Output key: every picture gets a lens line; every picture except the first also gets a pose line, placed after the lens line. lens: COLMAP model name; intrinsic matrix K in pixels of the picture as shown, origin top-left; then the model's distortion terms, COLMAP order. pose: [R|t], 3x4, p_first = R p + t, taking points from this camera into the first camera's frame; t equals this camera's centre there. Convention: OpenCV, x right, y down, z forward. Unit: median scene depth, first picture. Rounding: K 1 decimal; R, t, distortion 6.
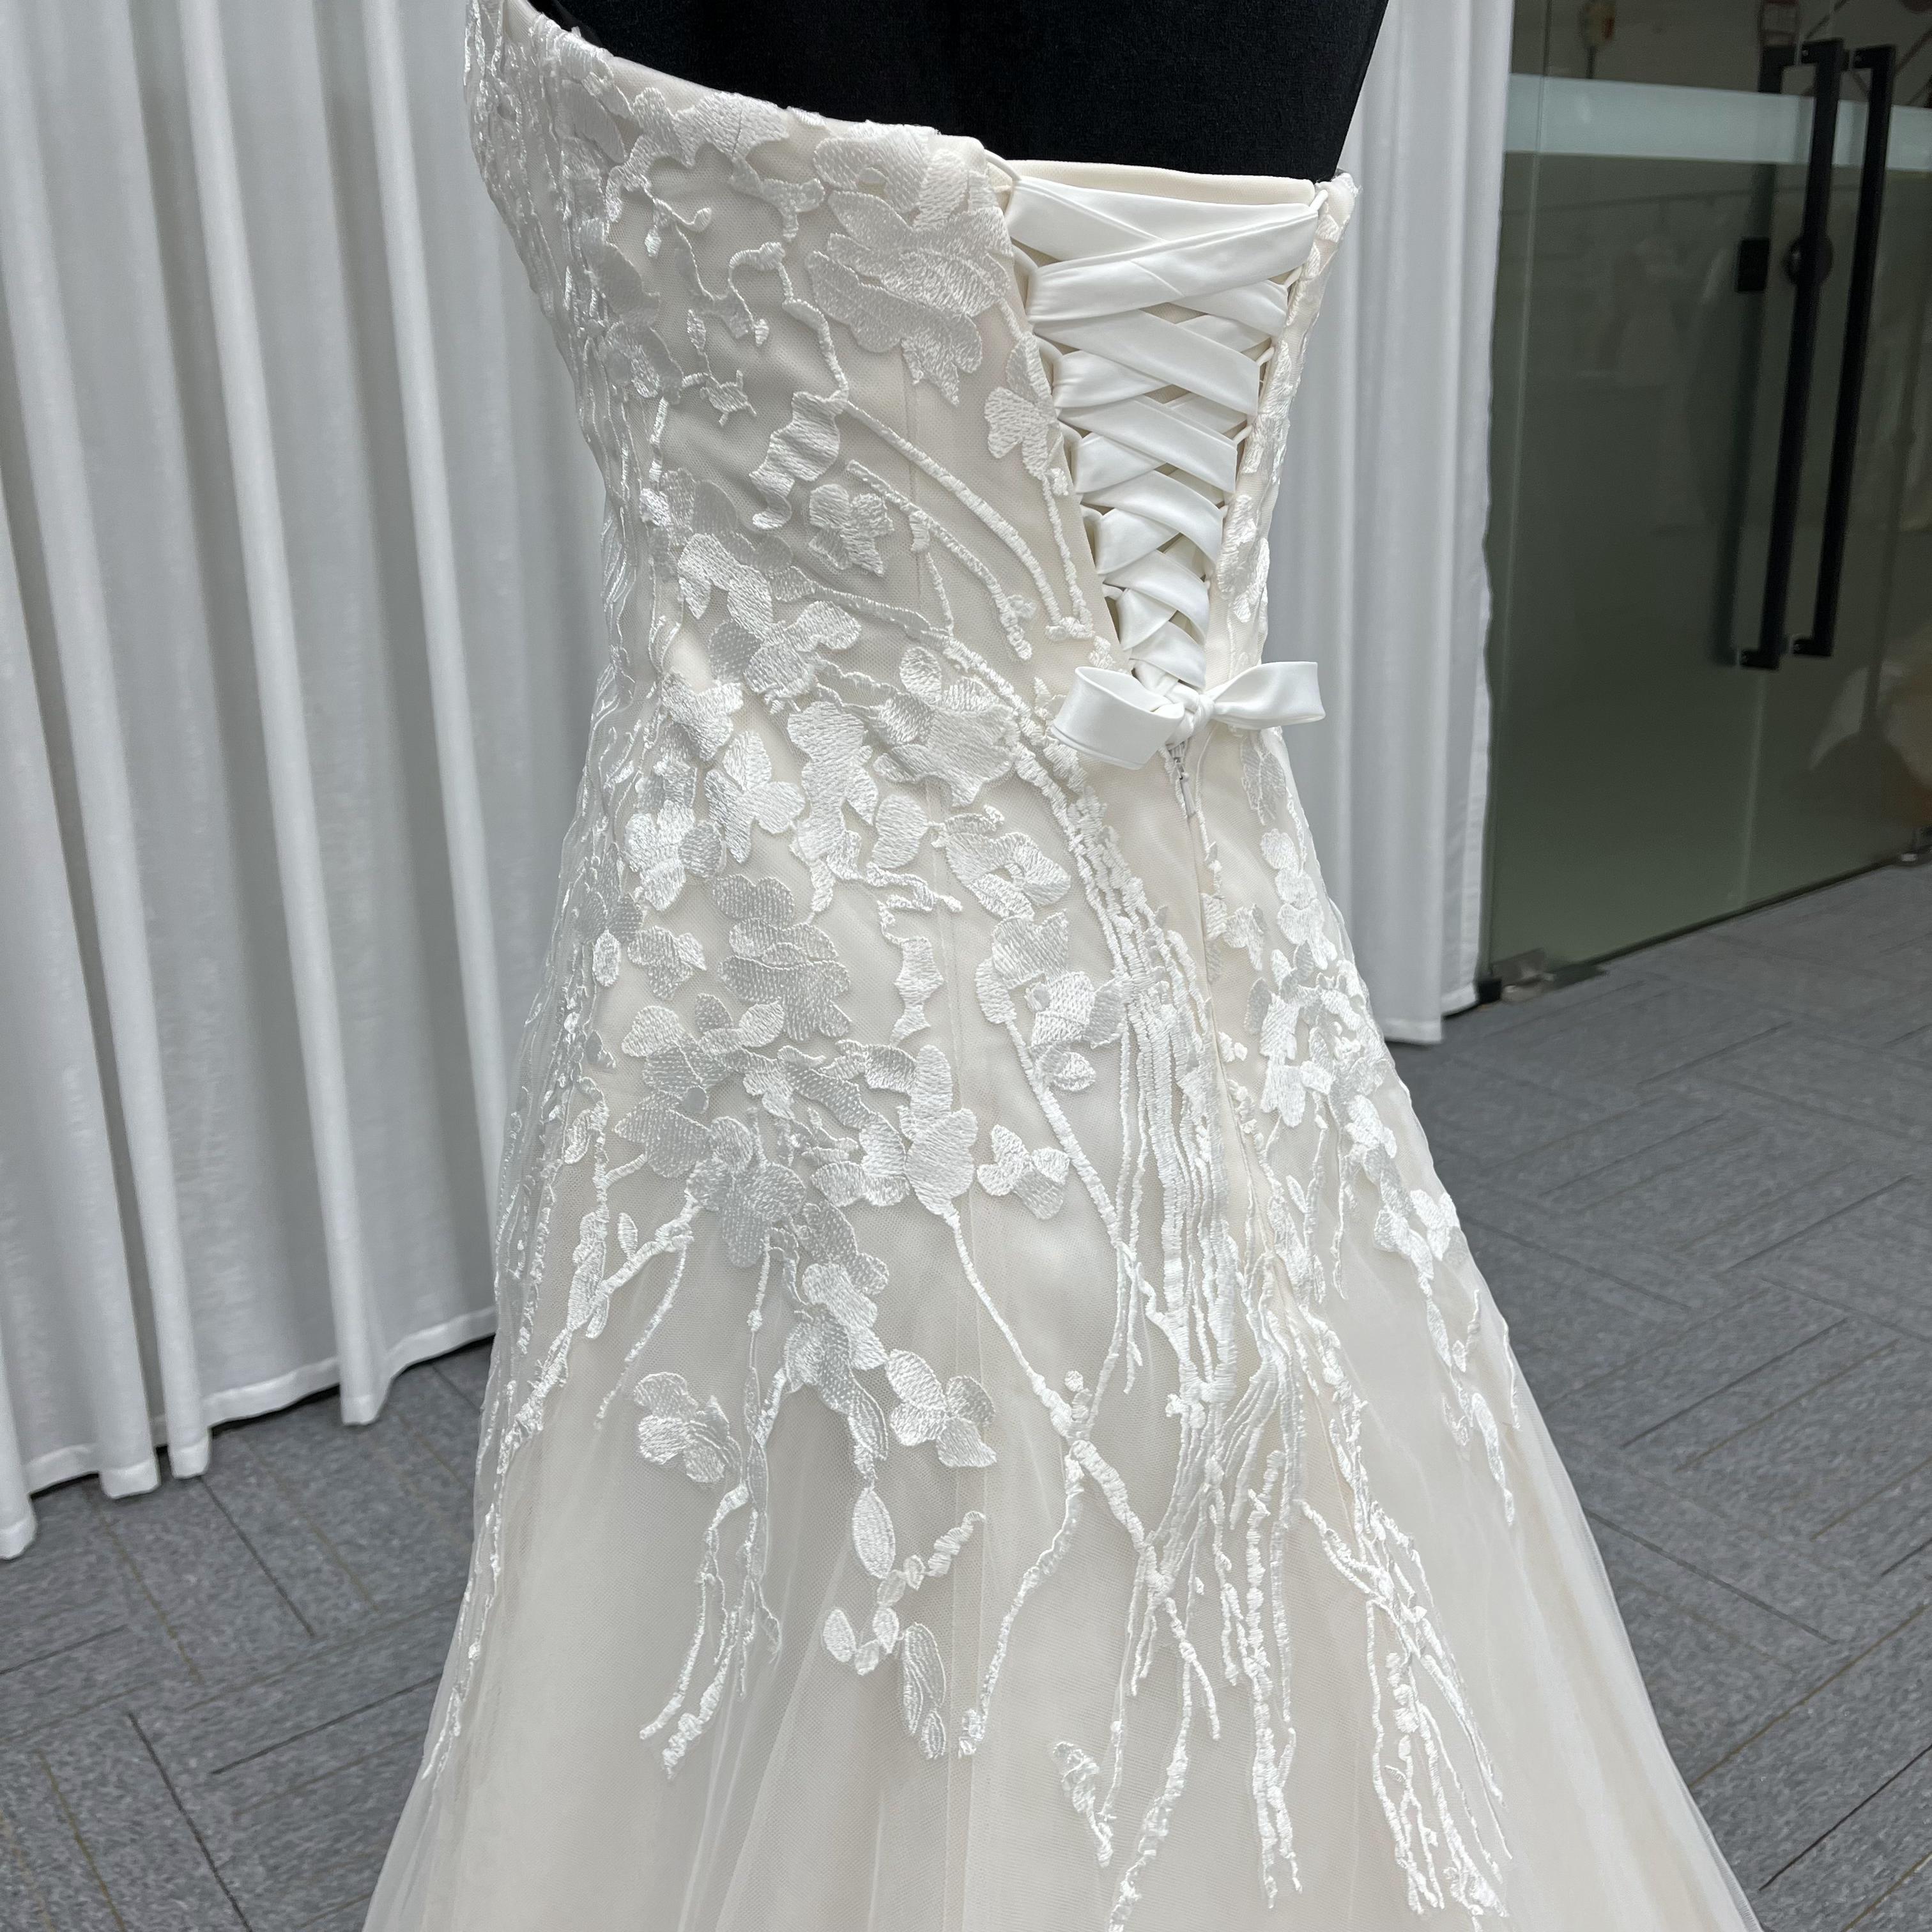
lens RADIAL K [[1966.9, 0, 987.7], [0, 1966.9, 975.4], [0, 0, 1]] dist [0.041362, 0.000000]
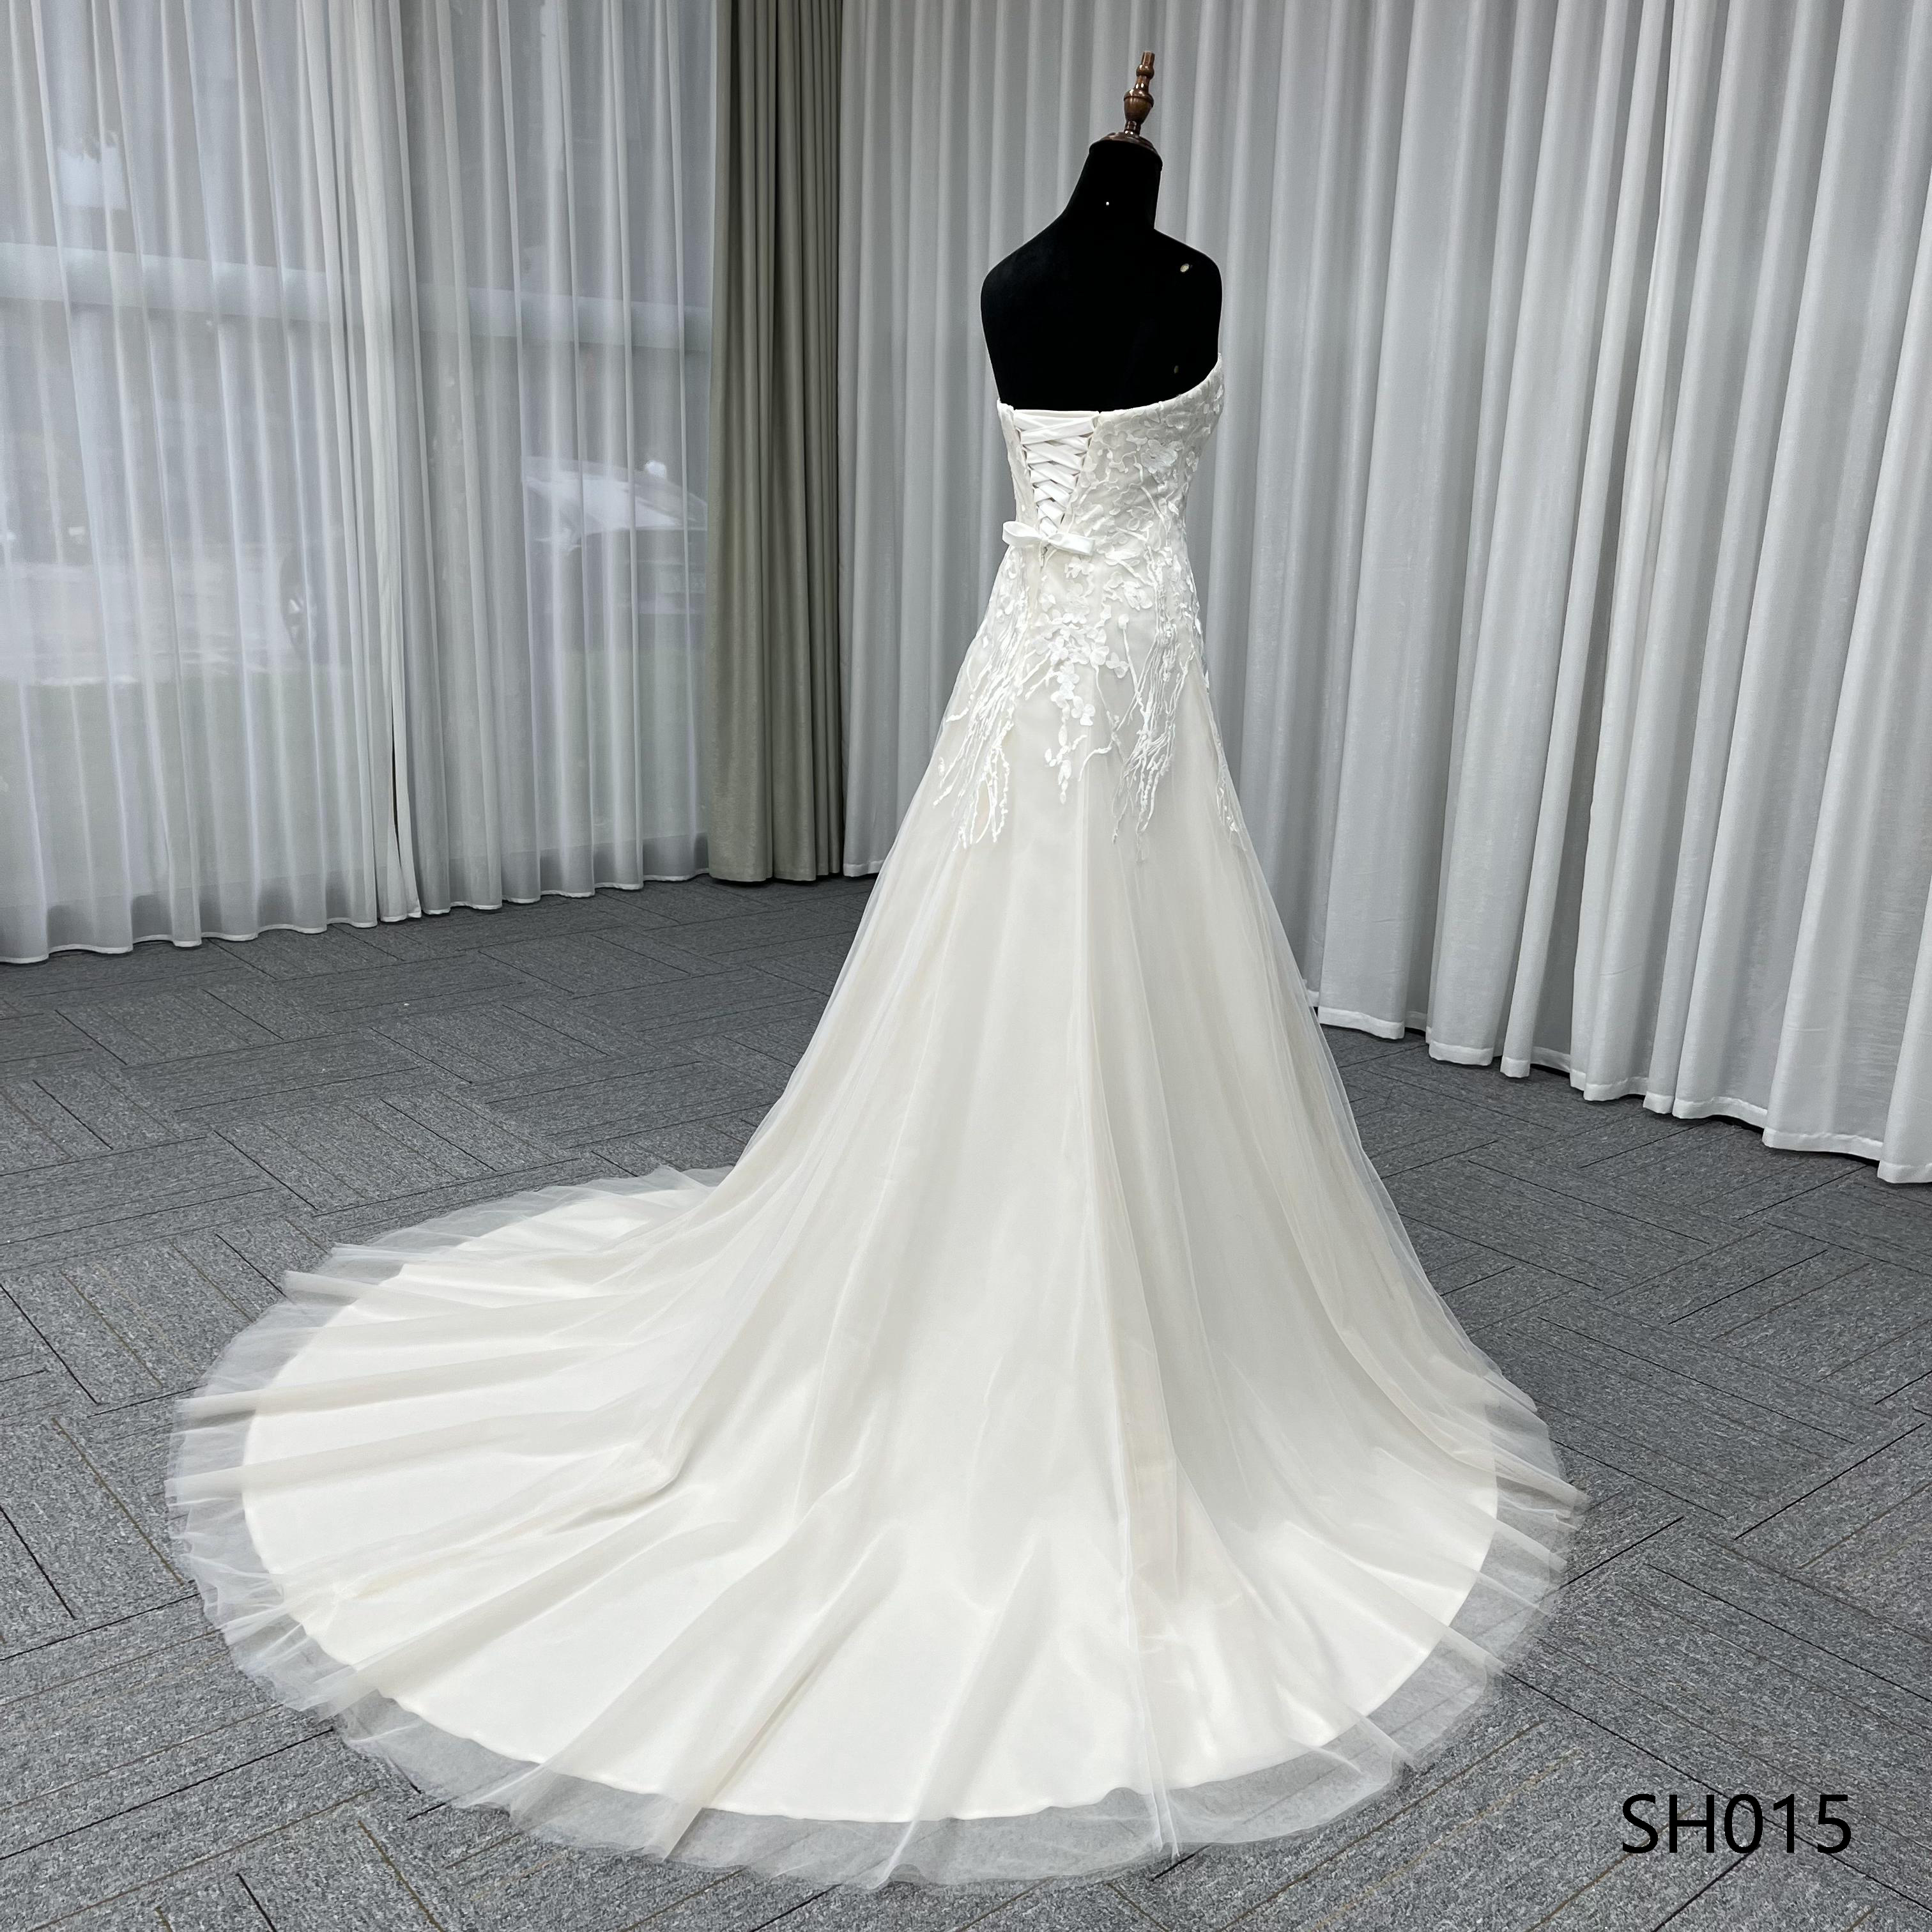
lens RADIAL K [[1966.9, 0, 960.7], [0, 1966.9, 1007.8], [0, 0, 1]] dist [0.041362, 0.000000]
pose [[0.033537, 0.294406, -0.955092, 4.293282], [-0.338140, 0.902616, 0.266357, -0.291180], [0.940498, 0.314022, 0.129822, 0.619129]]
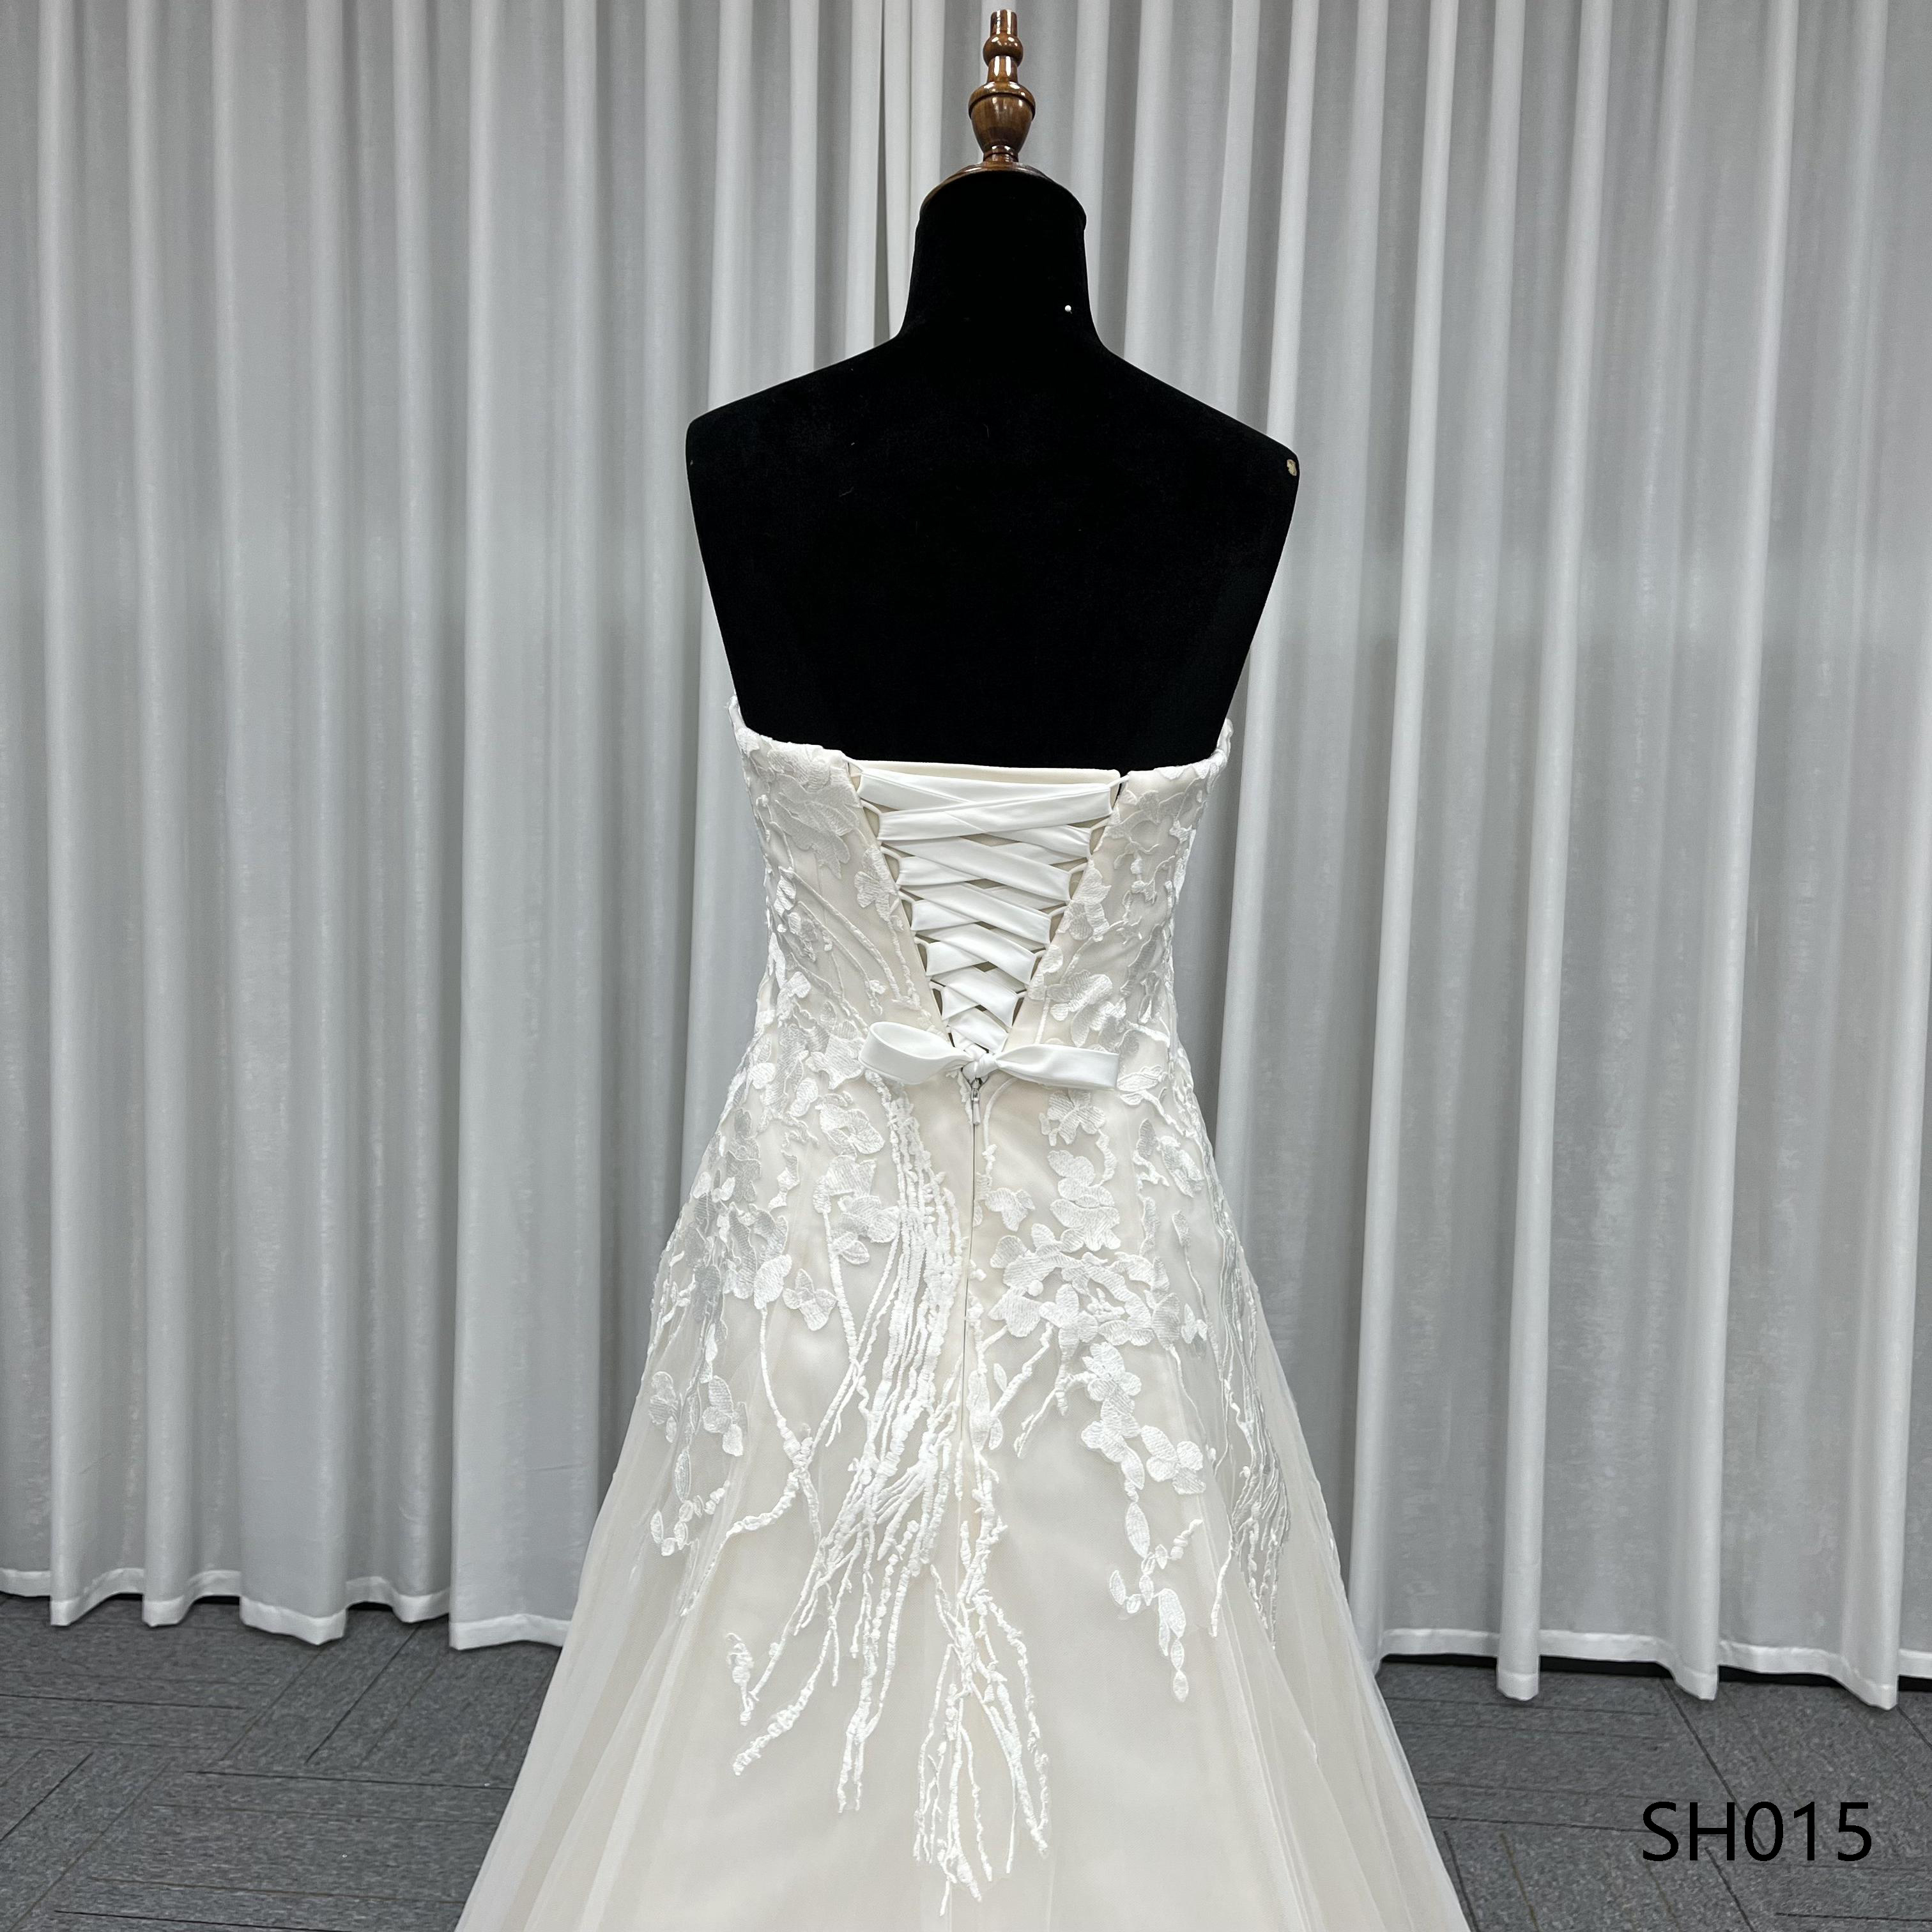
lens RADIAL K [[1966.9, 0, 994.2], [0, 1966.9, 954.3], [0, 0, 1]] dist [0.041362, 0.000000]
pose [[0.753619, 0.105093, -0.648856, 1.206263], [-0.248192, 0.959558, -0.132848, -0.002942], [0.608654, 0.261158, 0.749225, -0.281758]]
